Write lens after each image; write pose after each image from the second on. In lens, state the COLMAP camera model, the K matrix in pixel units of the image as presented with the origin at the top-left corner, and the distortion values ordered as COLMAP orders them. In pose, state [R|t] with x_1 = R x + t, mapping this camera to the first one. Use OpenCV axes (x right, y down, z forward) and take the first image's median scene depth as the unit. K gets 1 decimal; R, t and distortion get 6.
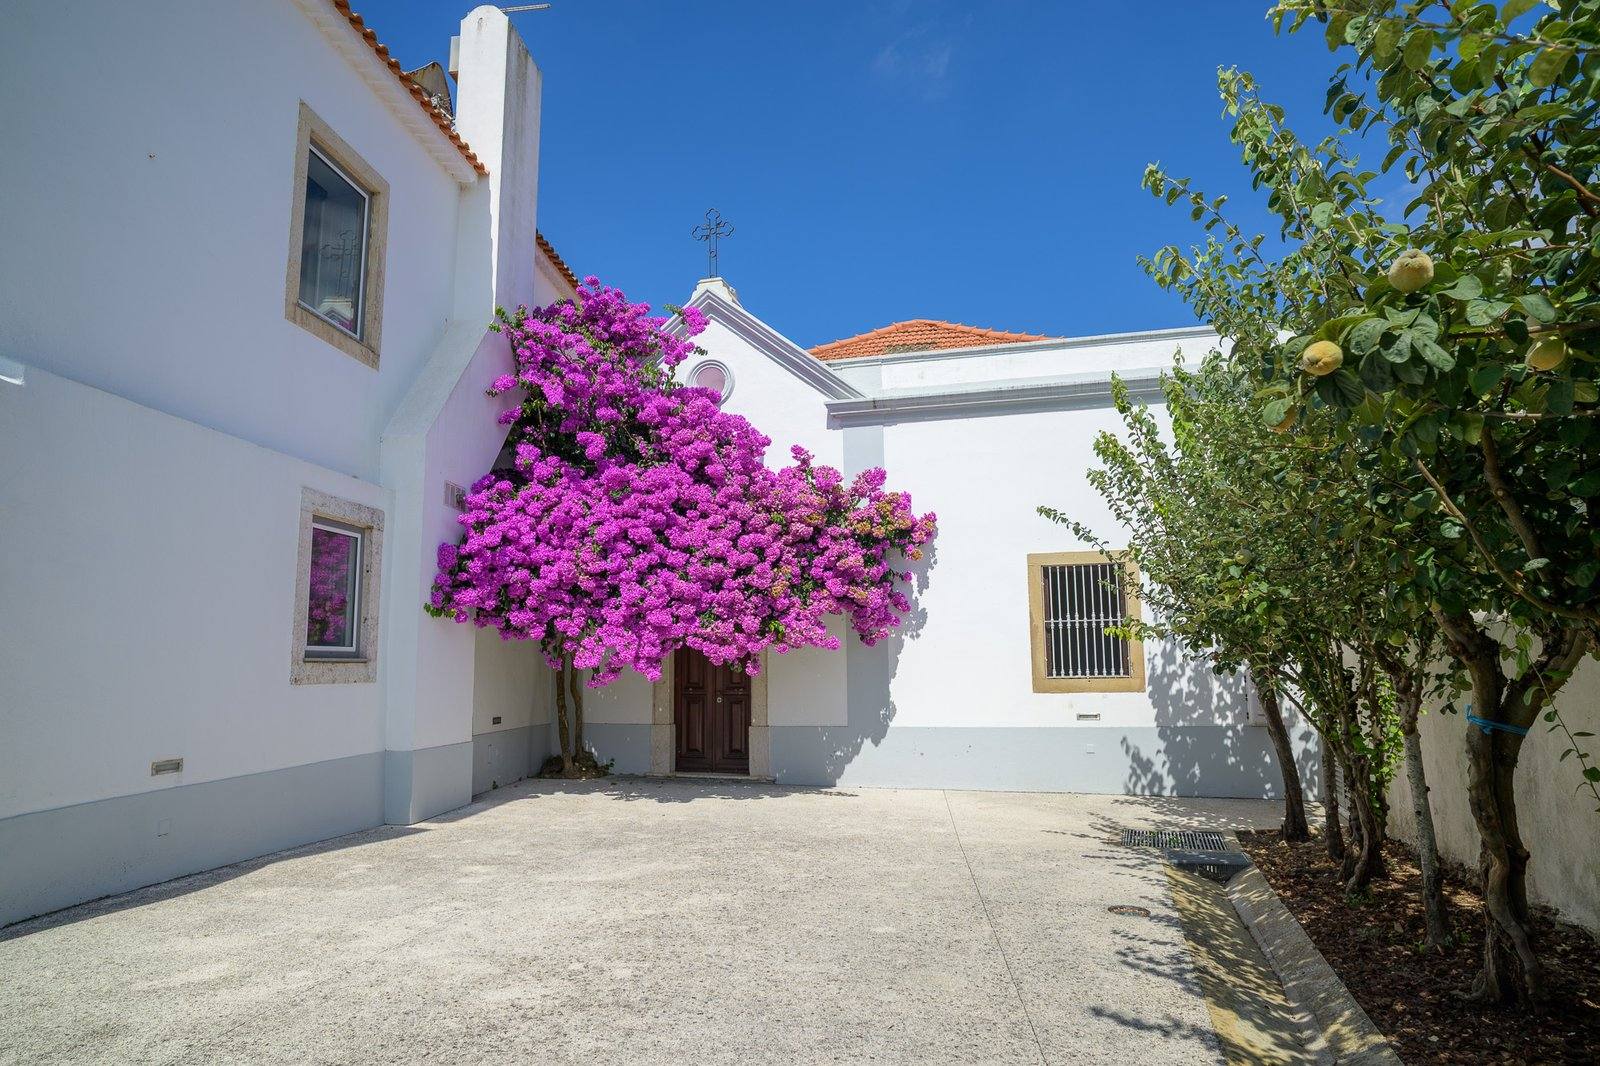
lens RADIAL K [[946.4, 0, 800.0], [0, 946.4, 533.0], [0, 0, 1]] dist [-0.066138, 0.053187]
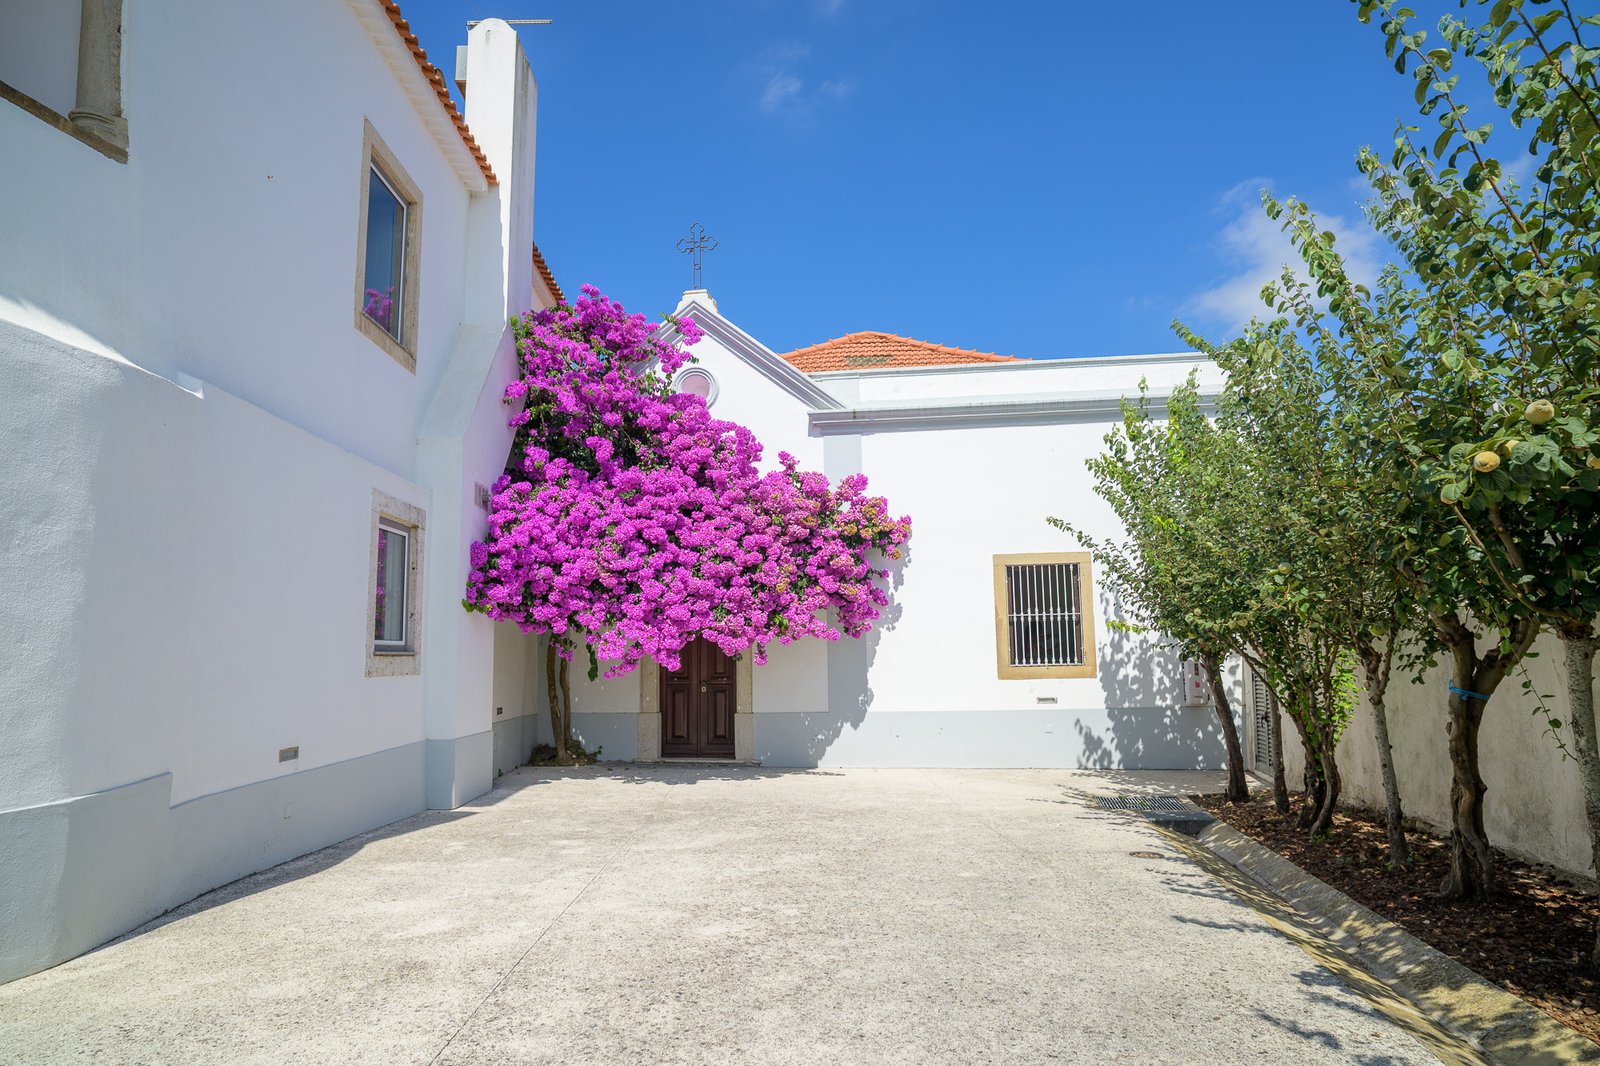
lens RADIAL K [[946.4, 0, 800.0], [0, 946.4, 533.0], [0, 0, 1]] dist [-0.066138, 0.053187]
pose [[0.991479, 0.010313, 0.129856, -0.142600], [-0.011422, 0.999904, 0.007802, -0.010032], [-0.129763, -0.009219, 0.991502, -0.079052]]
